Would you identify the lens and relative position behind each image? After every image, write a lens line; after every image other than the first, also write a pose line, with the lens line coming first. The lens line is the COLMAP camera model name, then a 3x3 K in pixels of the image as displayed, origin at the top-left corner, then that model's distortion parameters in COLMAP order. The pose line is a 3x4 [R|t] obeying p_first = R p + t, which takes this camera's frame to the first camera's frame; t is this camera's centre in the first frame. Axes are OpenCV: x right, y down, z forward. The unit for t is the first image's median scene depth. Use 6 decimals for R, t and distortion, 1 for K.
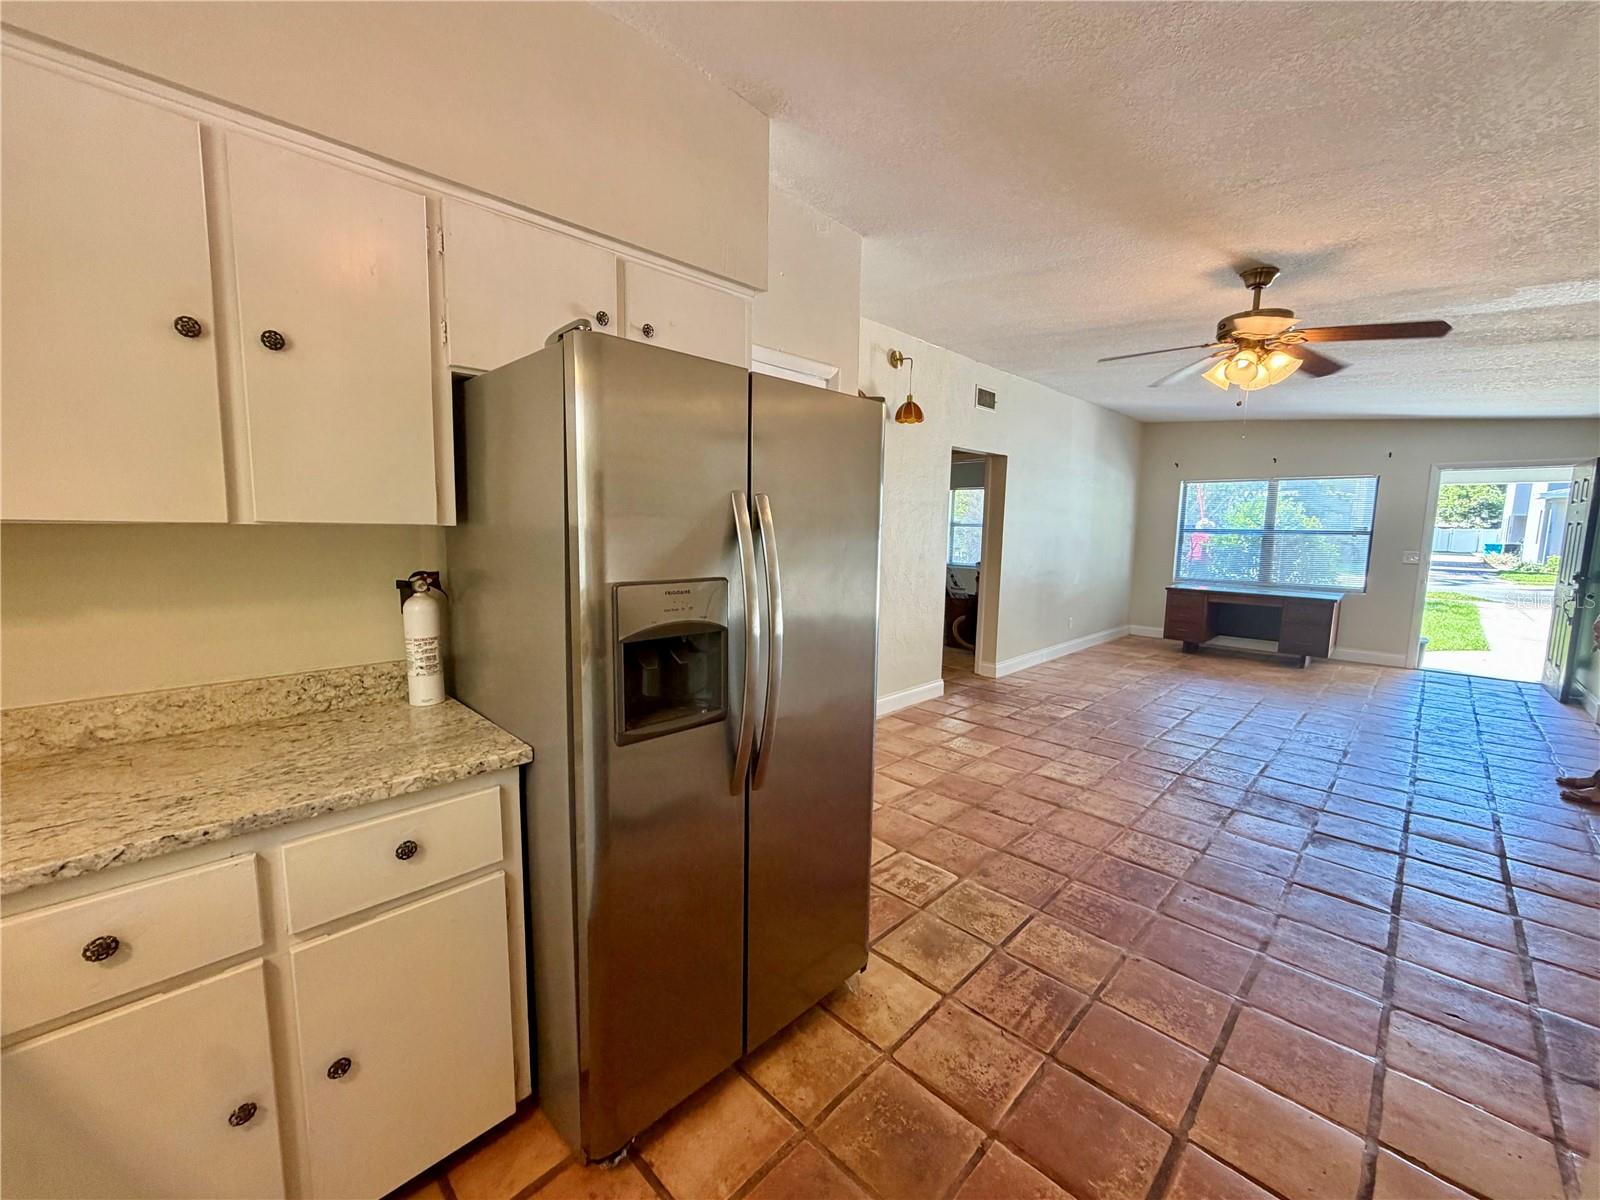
lens RADIAL K [[636.5, 0, 801.4], [0, 636.5, 599.8], [0, 0, 1]] dist [0.000109, -0.000343]
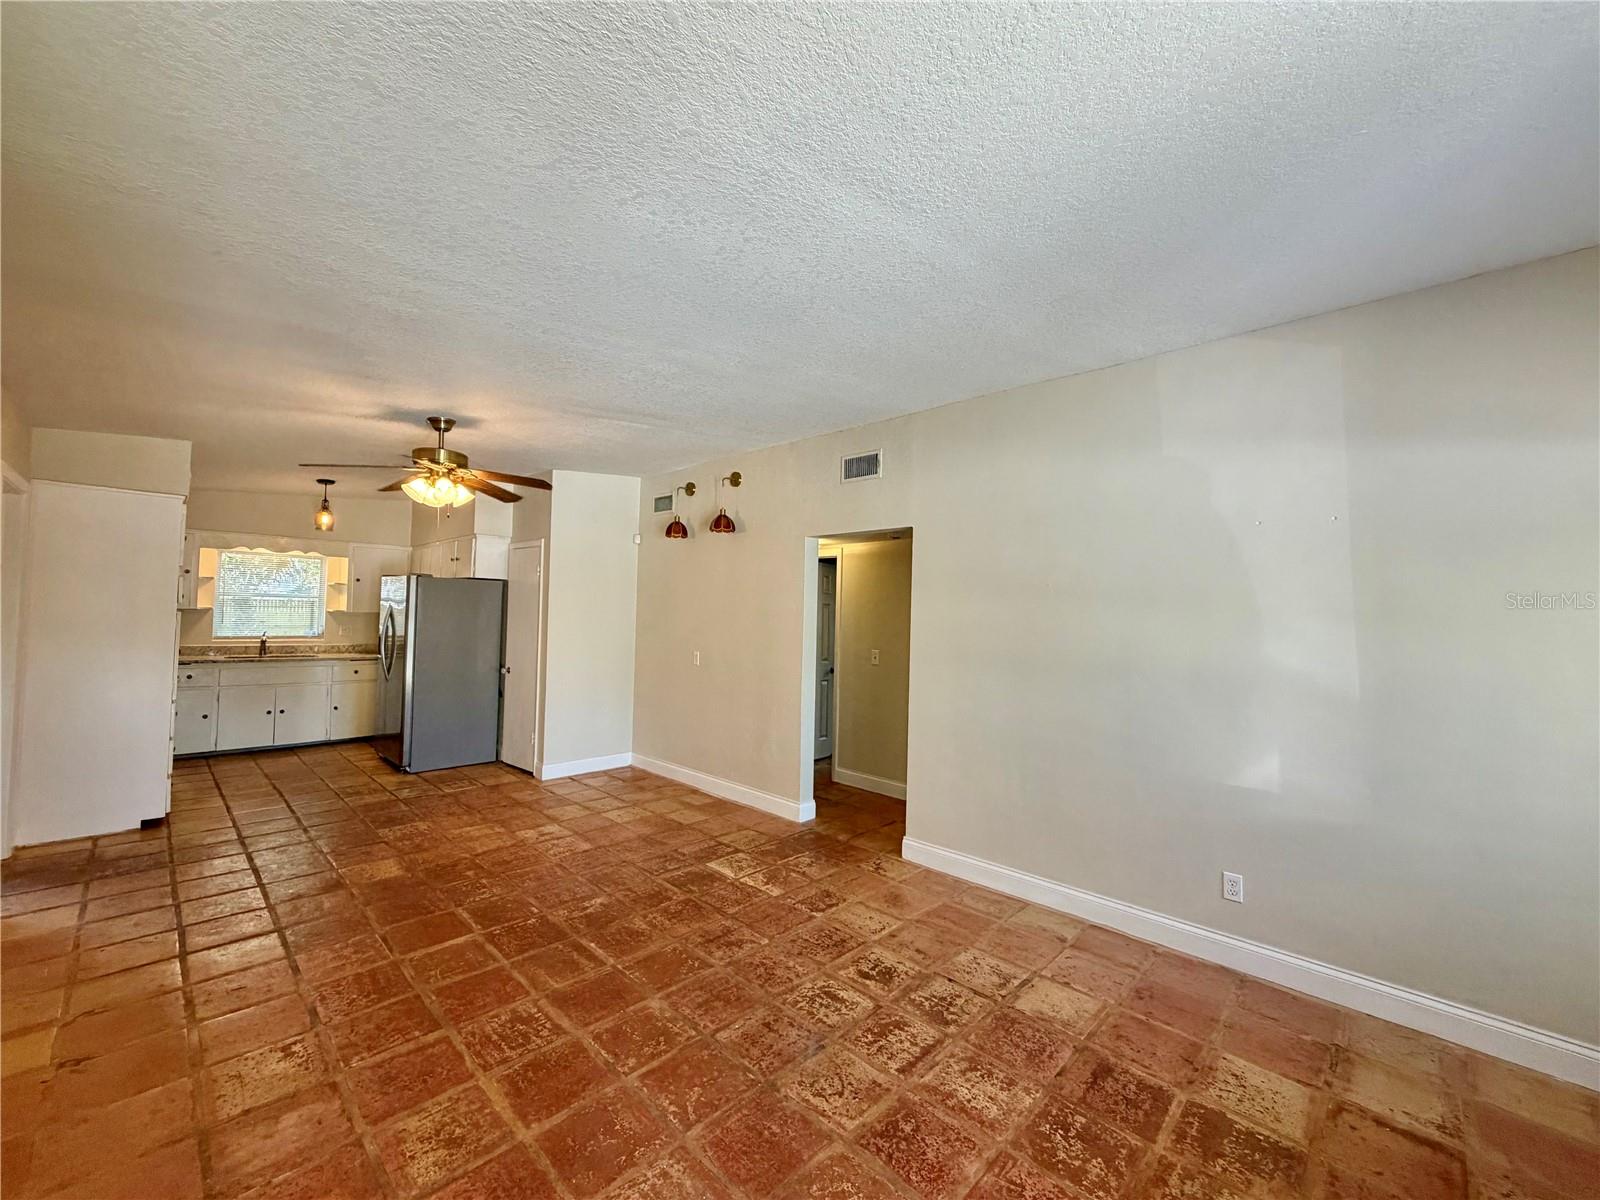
lens RADIAL K [[636.5, 0, 797.9], [0, 636.5, 600.2], [0, 0, 1]] dist [0.000109, -0.000343]
pose [[0.015877, -0.040207, -0.999065, 3.202004], [-0.143646, 0.988734, -0.042074, -0.317876], [0.989502, 0.144180, 0.009923, 2.797288]]
